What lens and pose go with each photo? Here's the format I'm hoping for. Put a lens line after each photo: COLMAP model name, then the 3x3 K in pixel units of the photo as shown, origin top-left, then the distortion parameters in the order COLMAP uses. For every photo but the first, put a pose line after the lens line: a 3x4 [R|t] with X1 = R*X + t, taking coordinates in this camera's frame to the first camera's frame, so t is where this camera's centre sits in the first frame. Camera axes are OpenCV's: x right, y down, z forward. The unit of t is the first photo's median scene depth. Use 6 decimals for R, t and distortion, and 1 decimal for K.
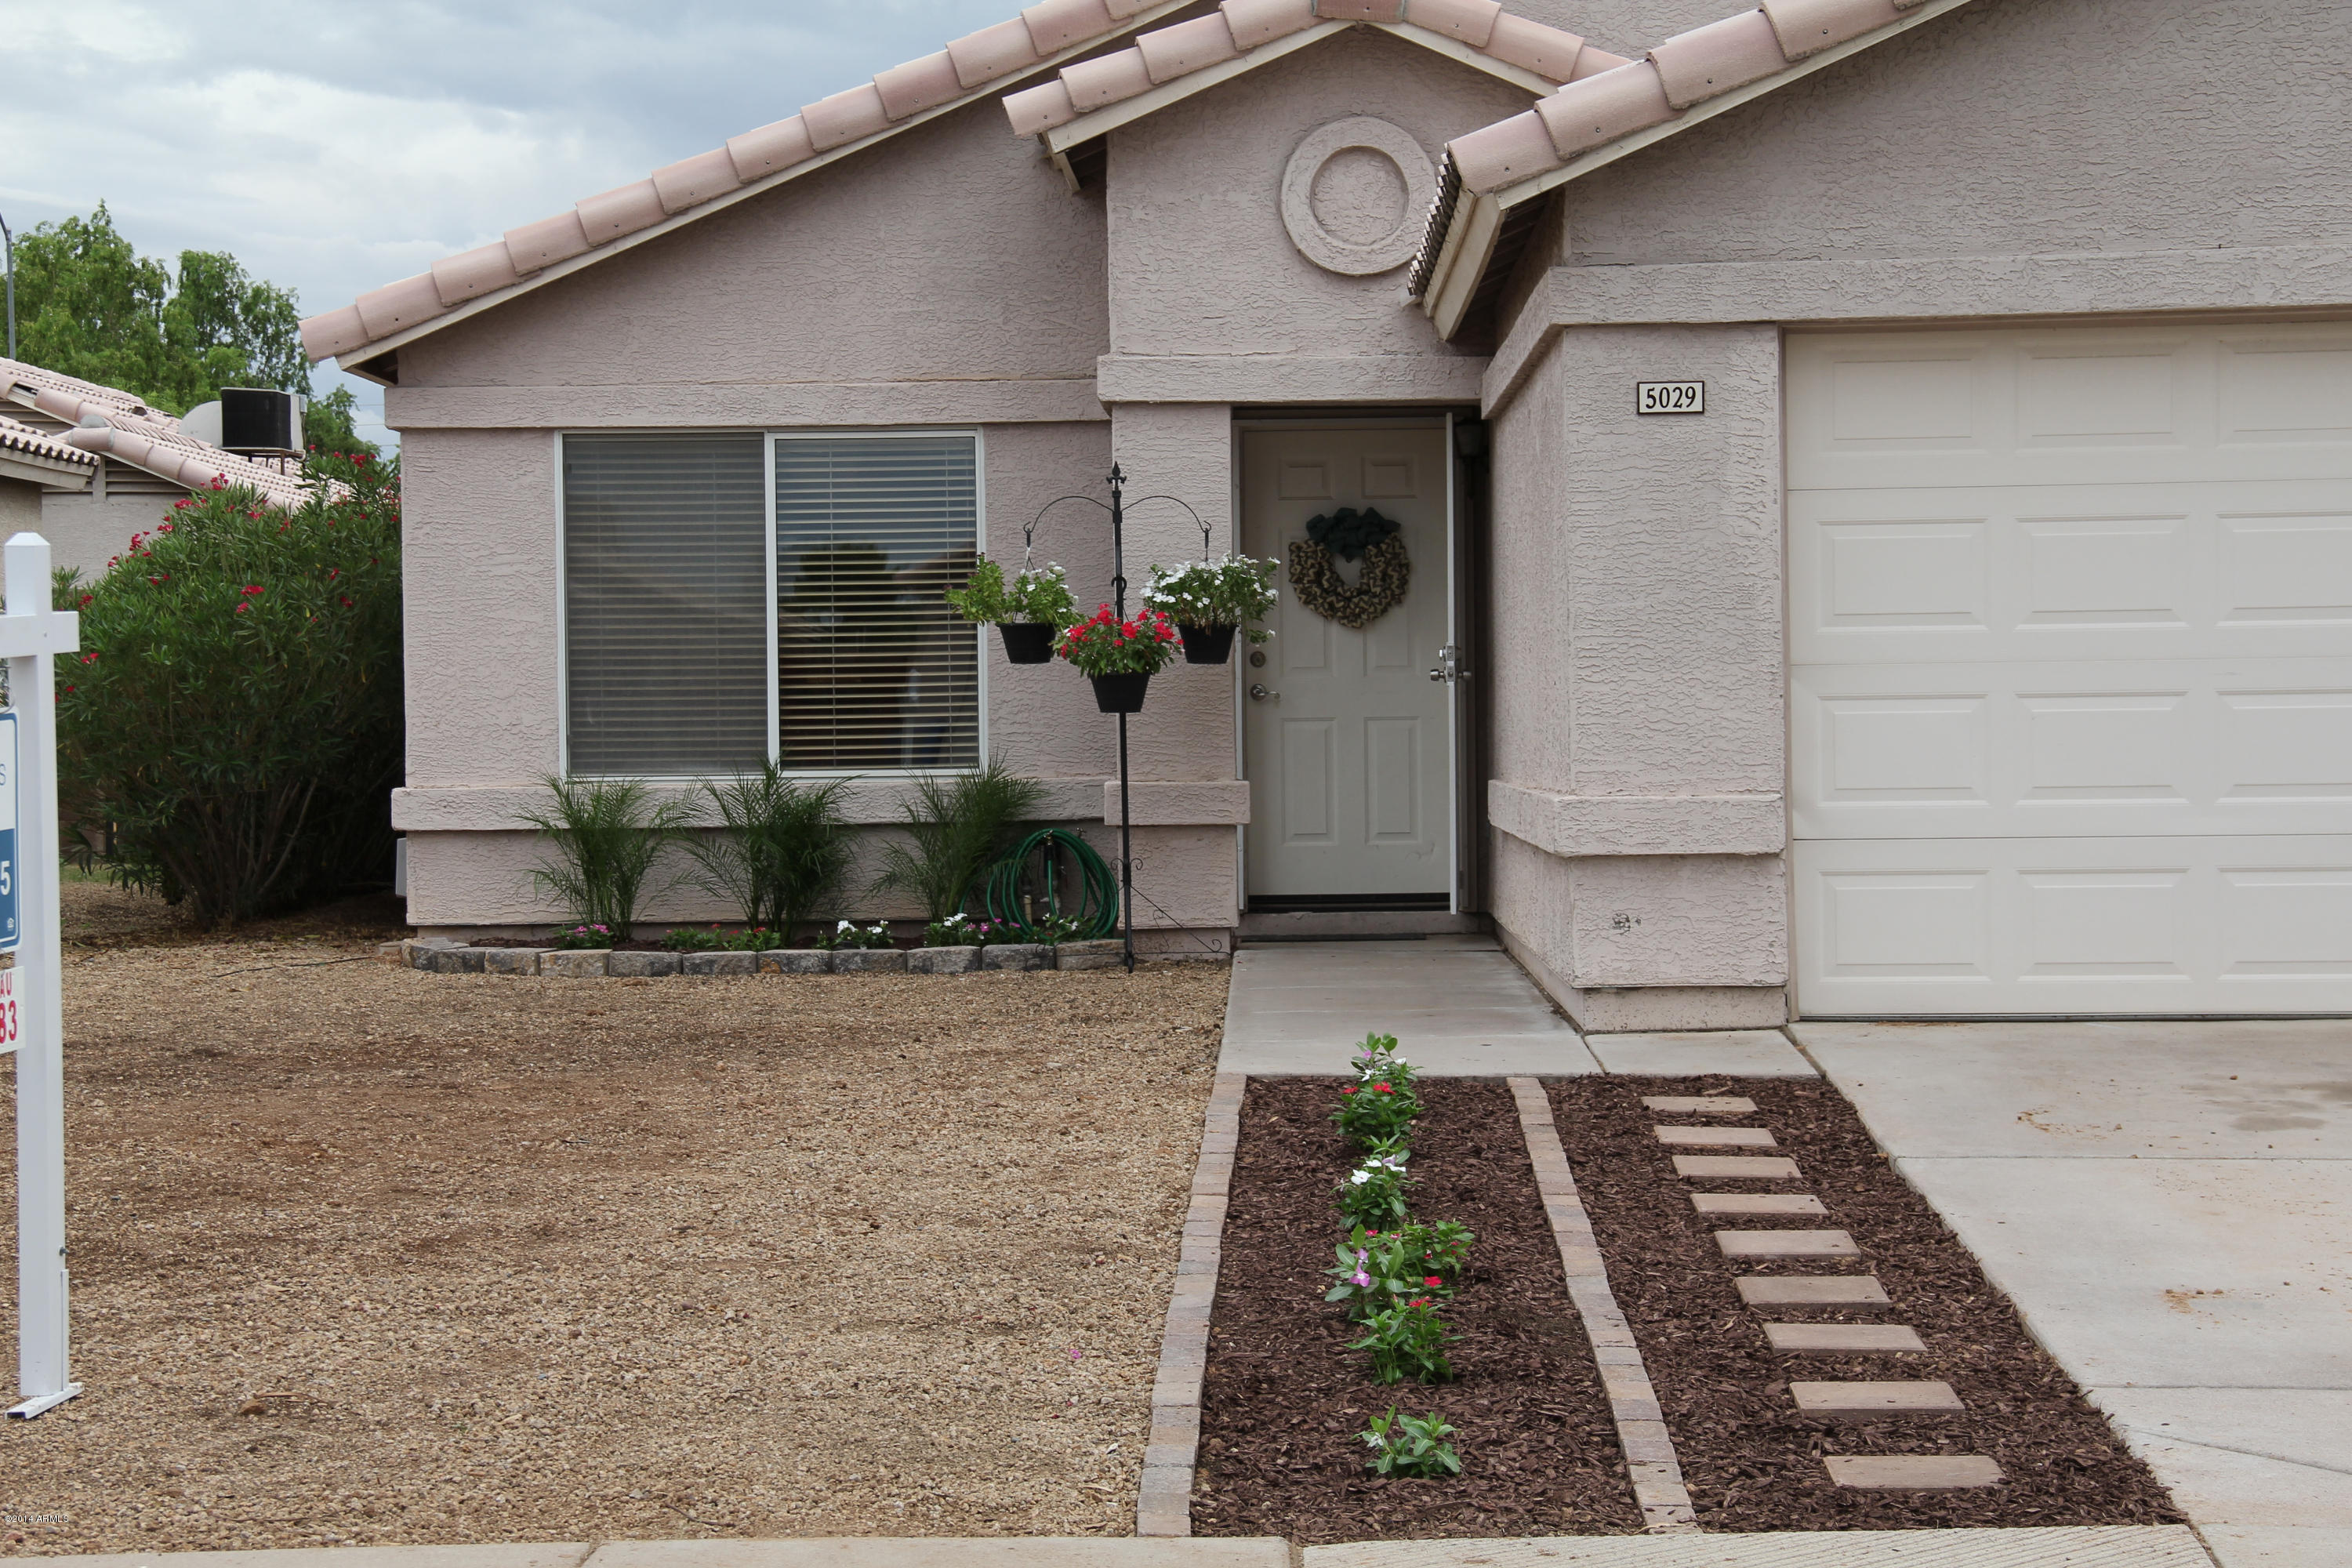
lens RADIAL K [[5136.3, 0, 1179.4], [0, 5136.3, 790.8], [0, 0, 1]] dist [0.406186, 0.000000]
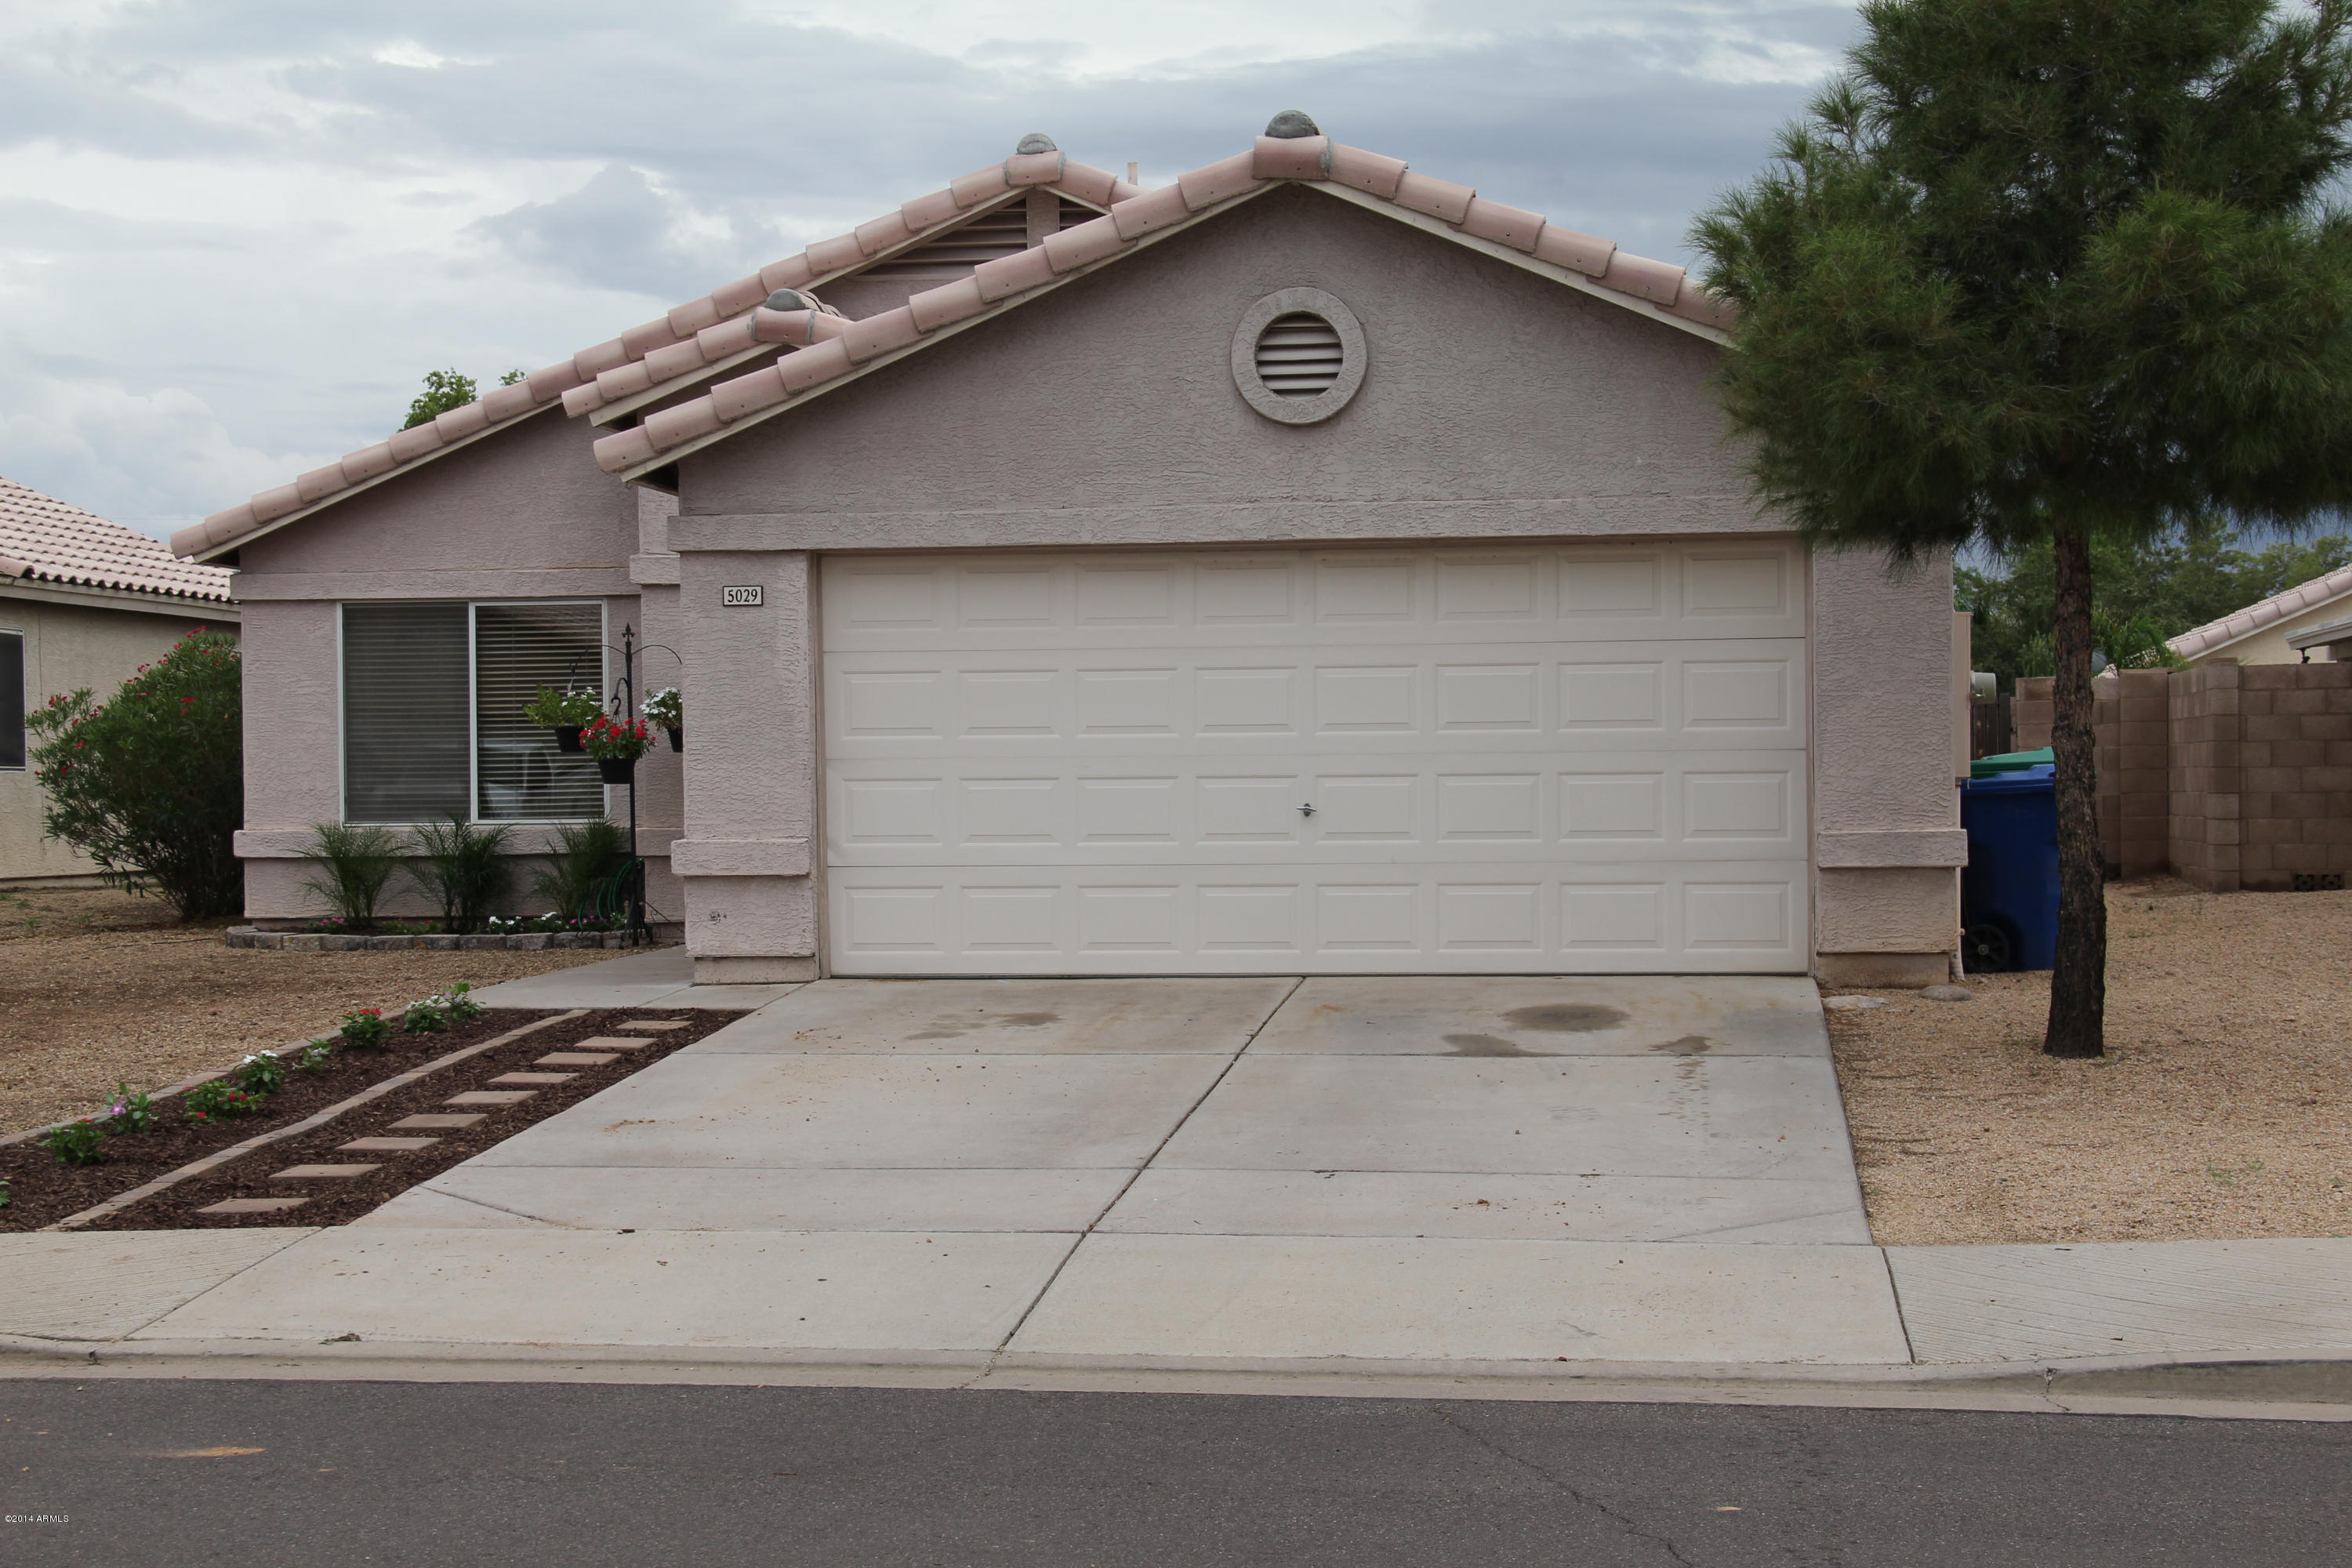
lens RADIAL K [[3961.5, 0, 1161.8], [0, 3961.5, 799.9], [0, 0, 1]] dist [0.255348, 0.000000]
pose [[0.992311, 0.003578, -0.123721, 0.378028], [-0.004445, 0.999967, -0.006731, -0.003712], [0.123693, 0.007230, 0.992294, -0.227496]]
